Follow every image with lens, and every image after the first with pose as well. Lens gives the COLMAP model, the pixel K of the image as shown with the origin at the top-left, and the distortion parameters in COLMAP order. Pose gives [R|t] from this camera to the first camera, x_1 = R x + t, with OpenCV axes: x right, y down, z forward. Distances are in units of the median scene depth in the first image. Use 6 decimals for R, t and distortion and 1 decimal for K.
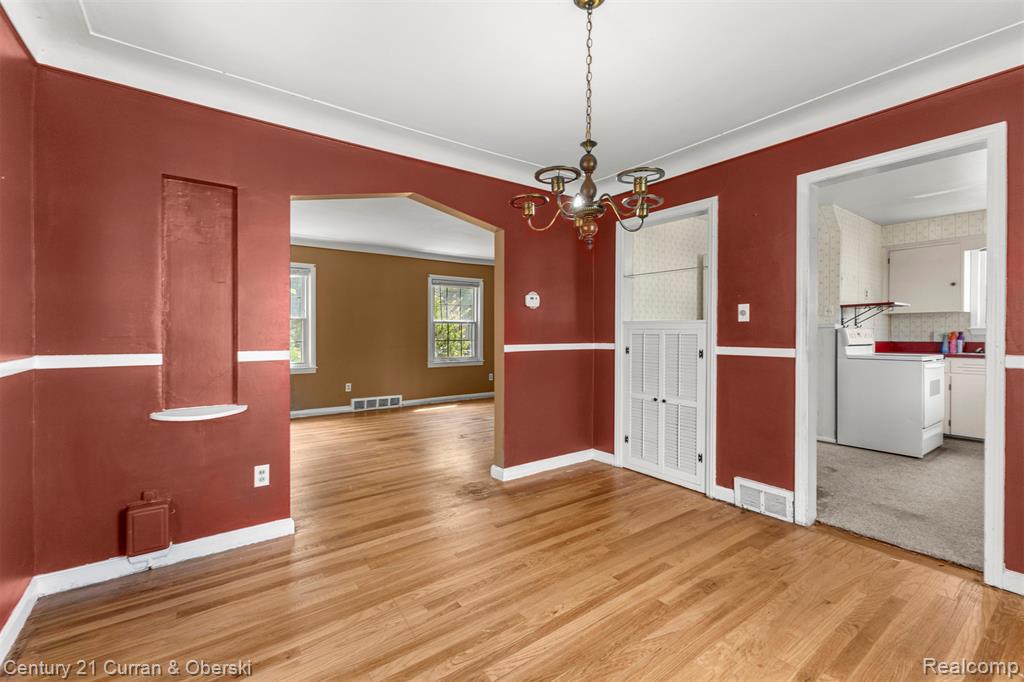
lens RADIAL K [[441.6, 0, 510.6], [0, 441.6, 336.4], [0, 0, 1]] dist [0.011726, -0.003715]
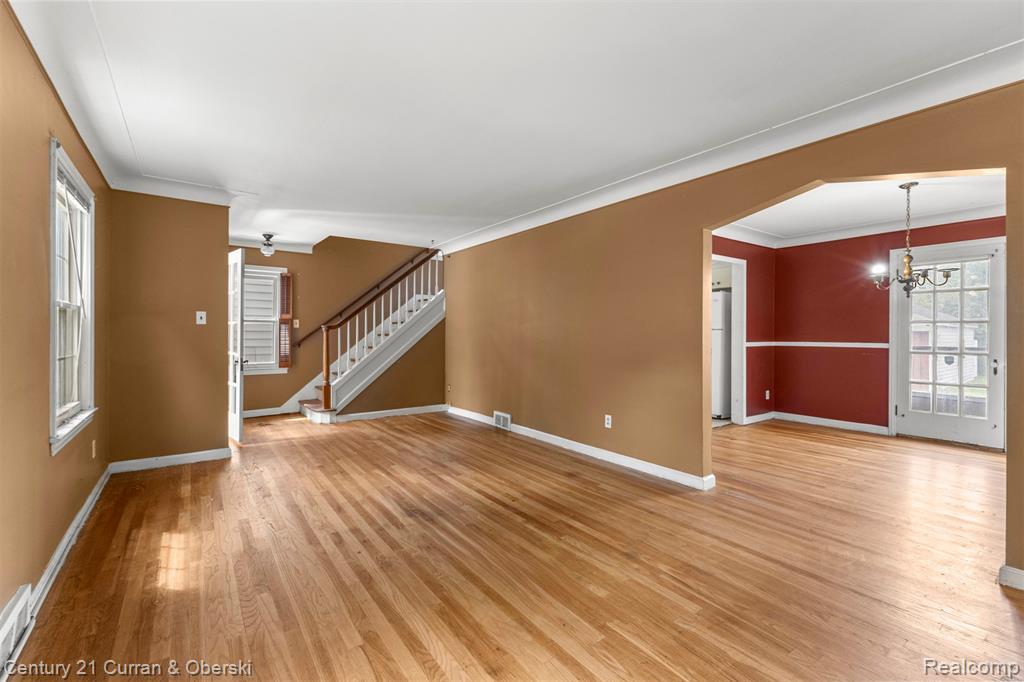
lens RADIAL K [[441.6, 0, 507.4], [0, 441.6, 336.0], [0, 0, 1]] dist [0.011726, -0.003715]
pose [[0.005731, -0.006207, 0.999964, -0.732986], [0.008188, 0.999948, 0.006159, -0.011612], [-0.999950, 0.008152, 0.005782, 1.061843]]
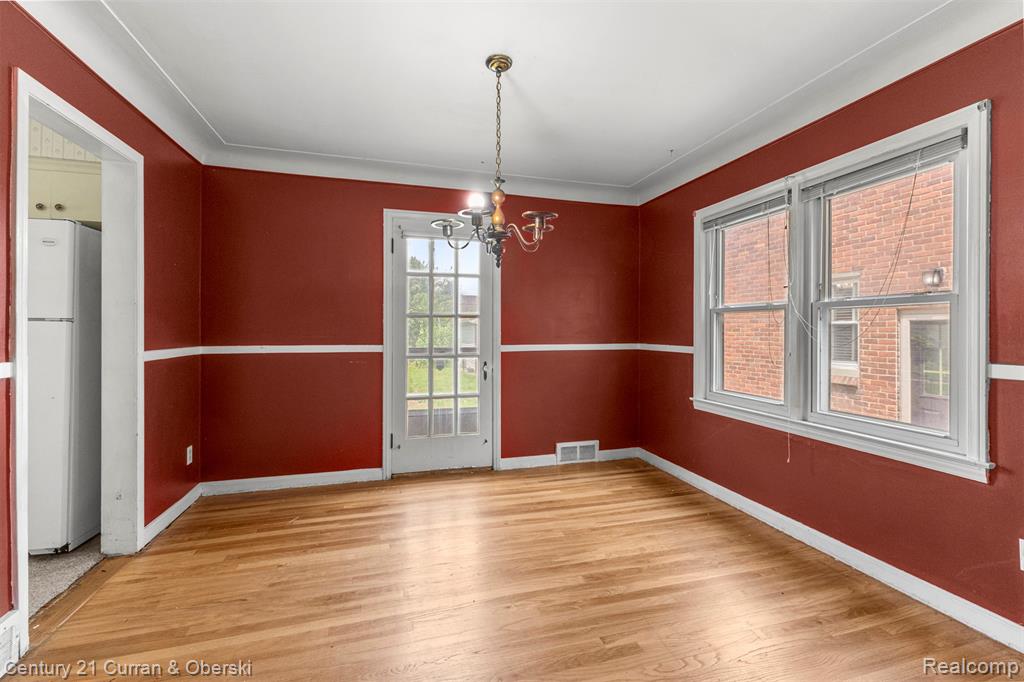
lens RADIAL K [[441.6, 0, 514.9], [0, 441.6, 330.1], [0, 0, 1]] dist [0.011726, -0.003715]
pose [[-0.942834, -0.002485, 0.333253, -0.098961], [0.000571, 0.999959, 0.009071, -0.010761], [-0.333262, 0.008743, -0.942794, 0.759971]]
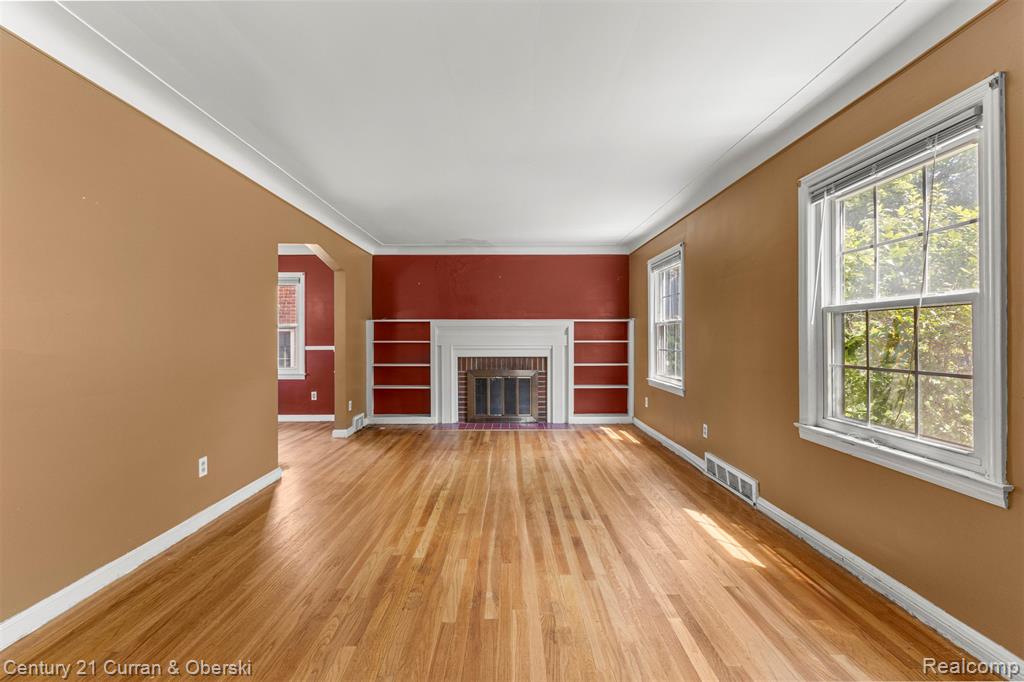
lens RADIAL K [[441.6, 0, 513.5], [0, 441.6, 339.9], [0, 0, 1]] dist [0.011726, -0.003715]
pose [[-0.575462, 0.005275, -0.817812, 0.371842], [-0.007515, 0.999903, 0.011738, -0.017714], [0.817794, 0.012901, -0.575366, 1.548051]]
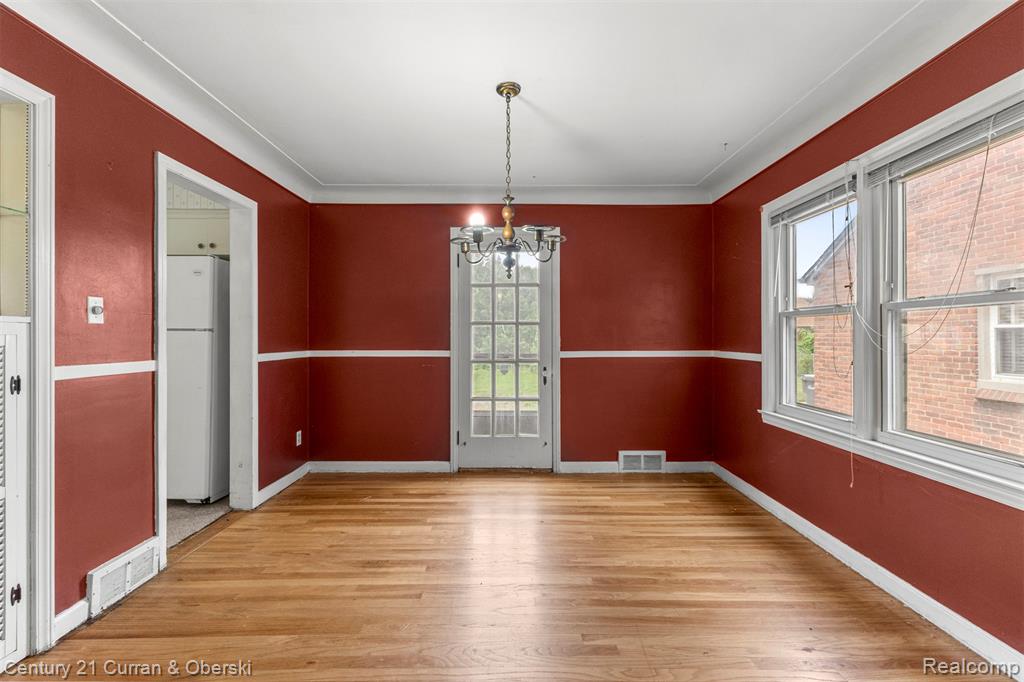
lens RADIAL K [[441.6, 0, 514.3], [0, 441.6, 334.9], [0, 0, 1]] dist [0.011726, -0.003715]
pose [[-0.813217, 0.002299, 0.581956, -0.216083], [0.005761, 0.999975, 0.004099, -0.010496], [-0.581932, 0.006686, -0.813210, 0.732953]]
